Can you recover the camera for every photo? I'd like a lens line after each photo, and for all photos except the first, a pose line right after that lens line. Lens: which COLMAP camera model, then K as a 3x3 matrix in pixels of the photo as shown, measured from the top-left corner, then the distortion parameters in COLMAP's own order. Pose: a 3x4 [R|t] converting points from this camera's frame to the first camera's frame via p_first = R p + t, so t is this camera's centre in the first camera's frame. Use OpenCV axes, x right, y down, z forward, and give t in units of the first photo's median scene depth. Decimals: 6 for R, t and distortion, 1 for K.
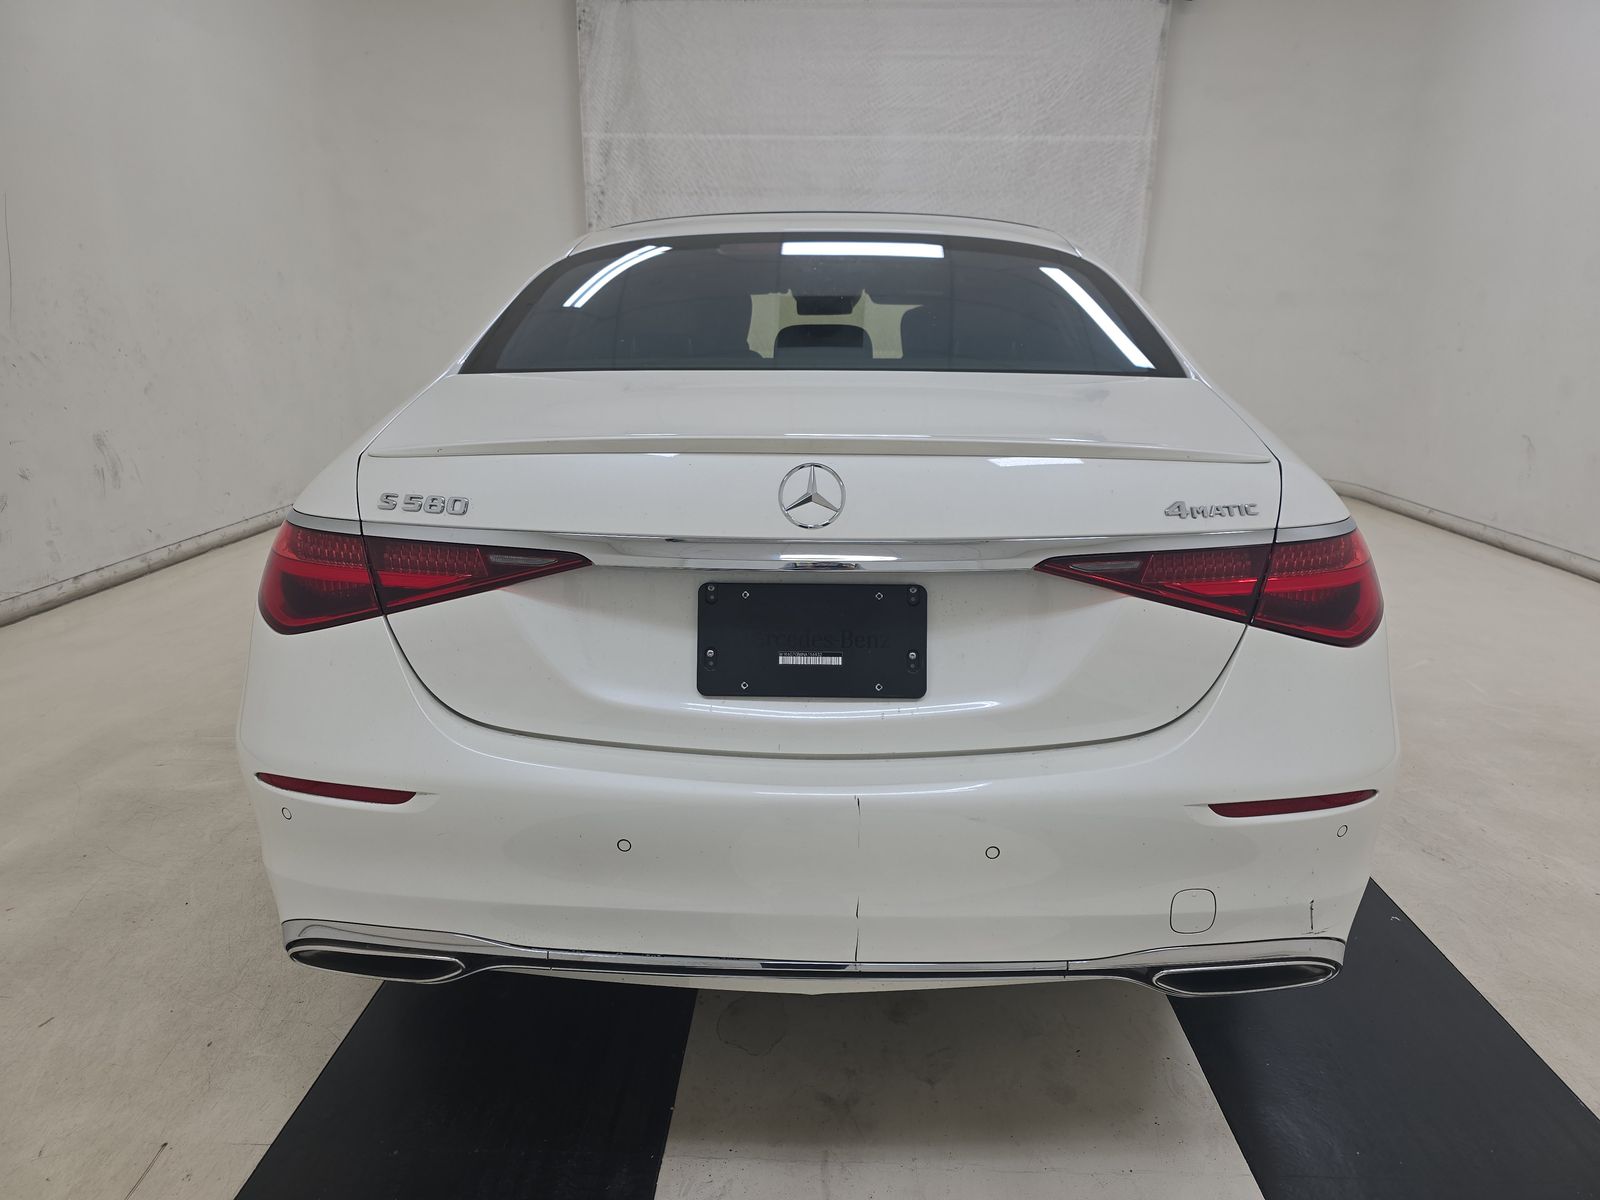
lens RADIAL K [[1070.2, 0, 800.2], [0, 1070.2, 603.9], [0, 0, 1]] dist [0.031523, -0.023573]
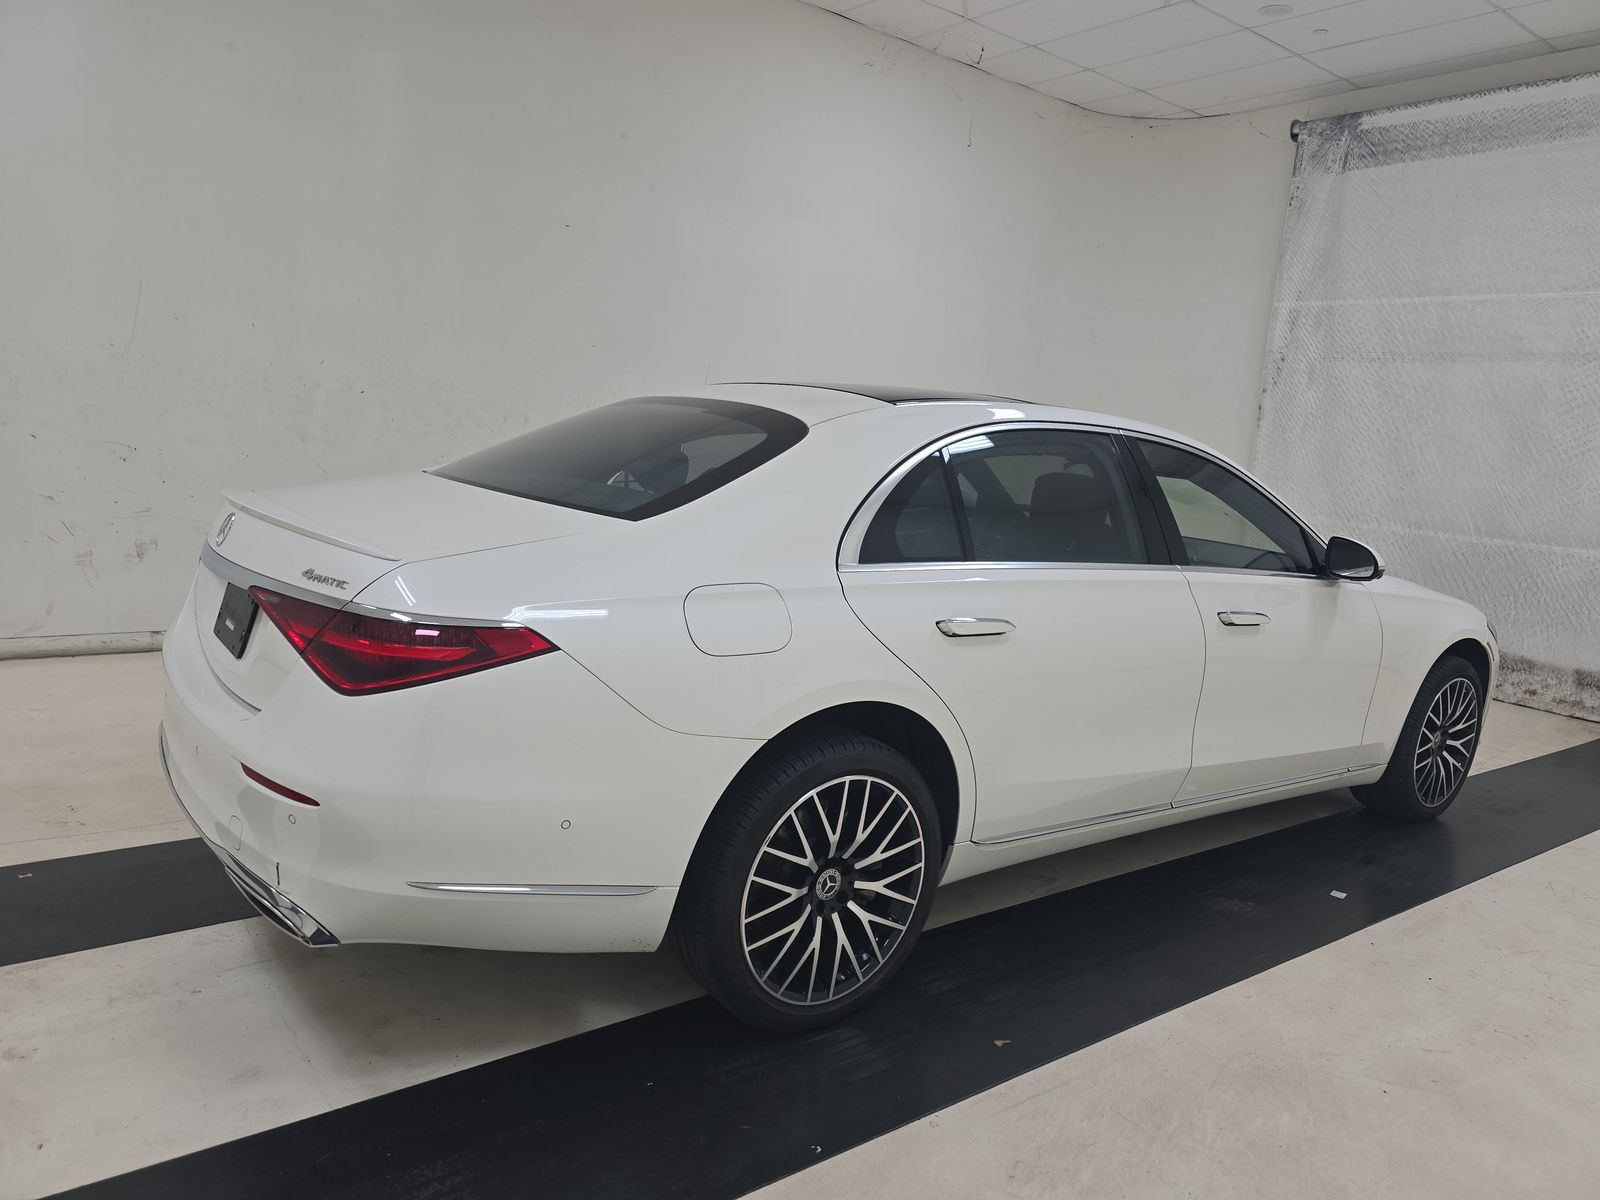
lens RADIAL K [[1070.2, 0, 807.1], [0, 1070.2, 601.3], [0, 0, 1]] dist [0.031523, -0.023573]
pose [[0.624454, 0.170807, -0.762156, 0.340810], [-0.275901, 0.961127, -0.010655, -0.039737], [0.730709, 0.216934, 0.647306, 0.093759]]
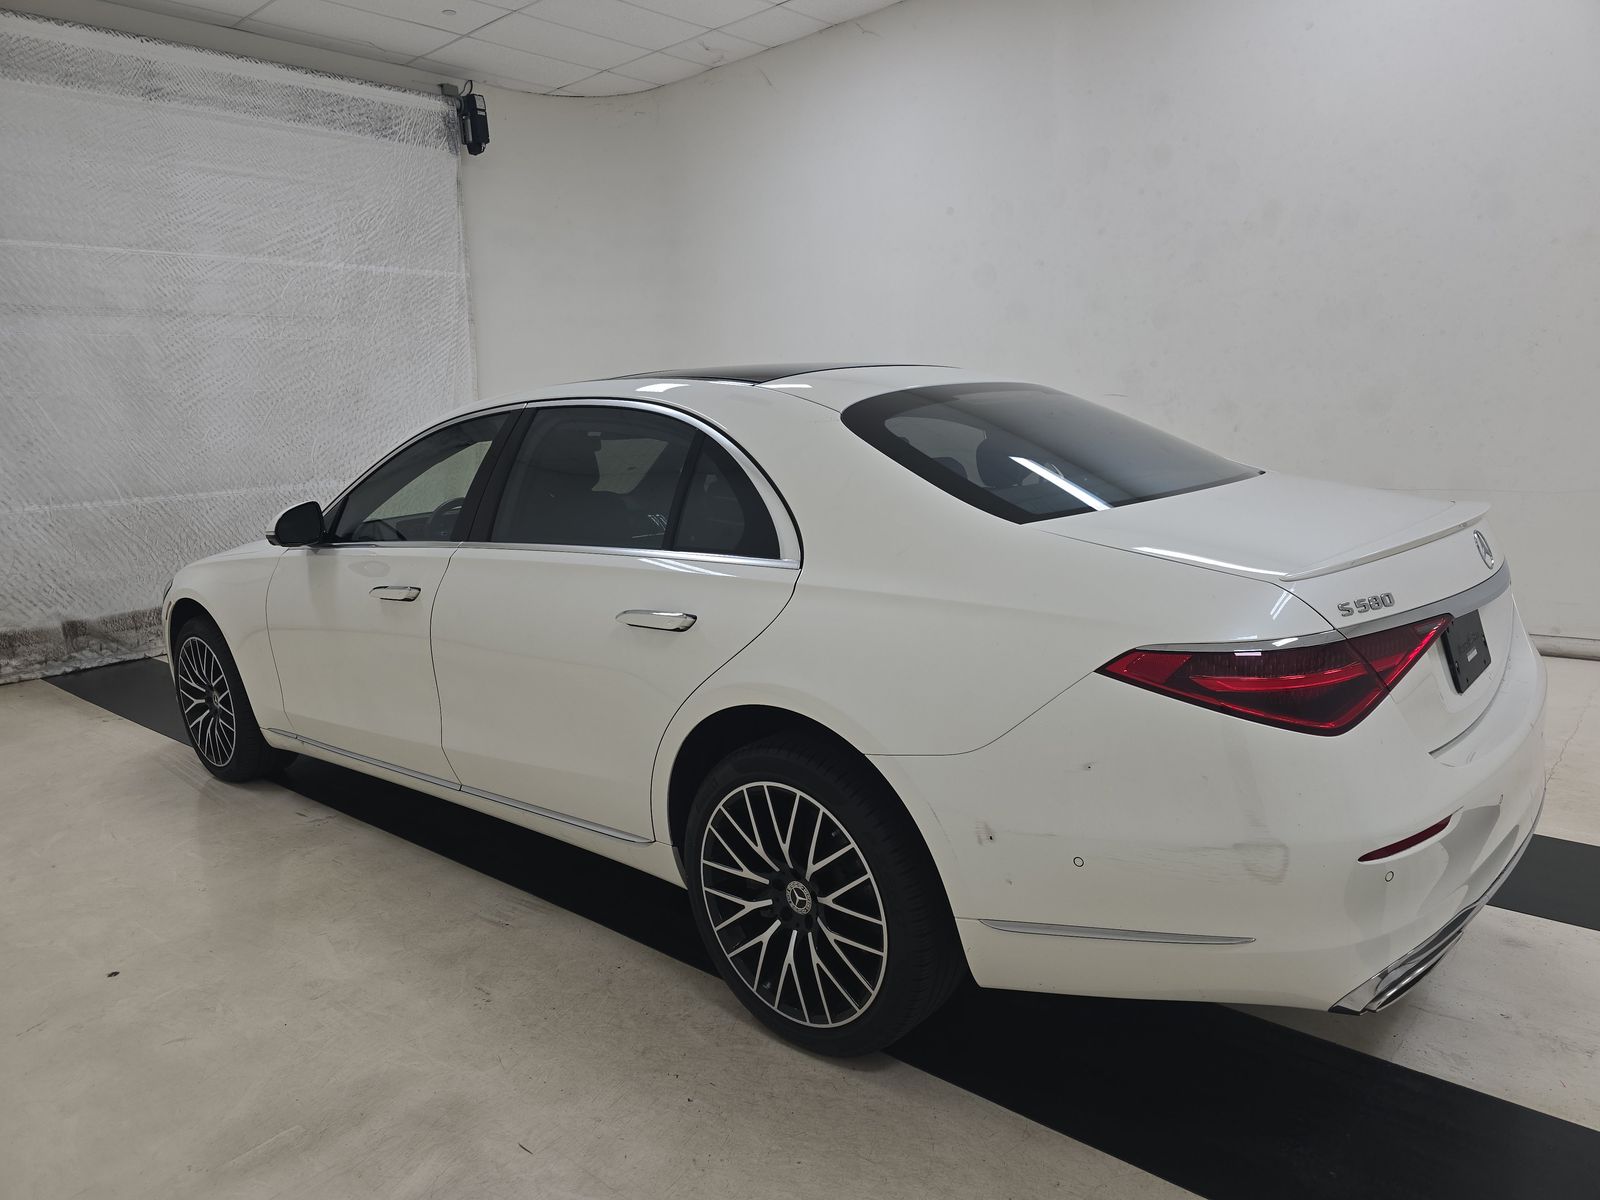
lens RADIAL K [[1070.2, 0, 797.9], [0, 1070.2, 602.5], [0, 0, 1]] dist [0.031523, -0.023573]
pose [[0.636498, -0.174234, 0.751341, -0.316651], [0.248871, 0.968439, 0.013748, -0.050992], [-0.730023, 0.178237, 0.659771, 0.115545]]
